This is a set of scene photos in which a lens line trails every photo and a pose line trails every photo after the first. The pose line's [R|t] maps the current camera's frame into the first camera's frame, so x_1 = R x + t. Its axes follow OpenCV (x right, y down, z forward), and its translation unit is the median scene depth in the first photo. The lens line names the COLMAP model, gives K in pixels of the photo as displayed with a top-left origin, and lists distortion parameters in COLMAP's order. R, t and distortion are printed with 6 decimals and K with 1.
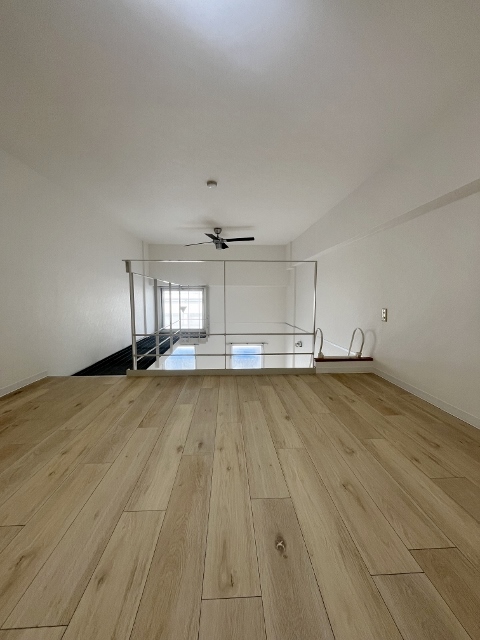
lens RADIAL K [[258.6, 0, 244.4], [0, 258.6, 317.7], [0, 0, 1]] dist [0.001252, -0.000261]
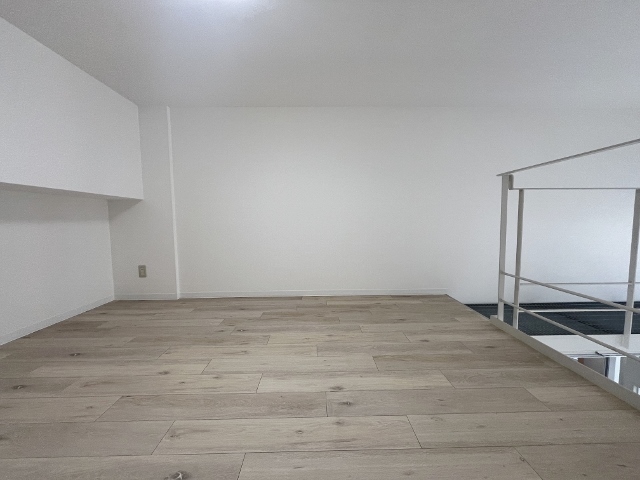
lens RADIAL K [[258.6, 0, 318.8], [0, 258.6, 241.8], [0, 0, 1]] dist [0.001252, -0.000261]
pose [[-0.050449, 0.082165, -0.995341, 0.519325], [-0.069072, 0.993937, 0.085550, -0.077376], [0.996335, 0.073066, -0.044468, 0.757067]]
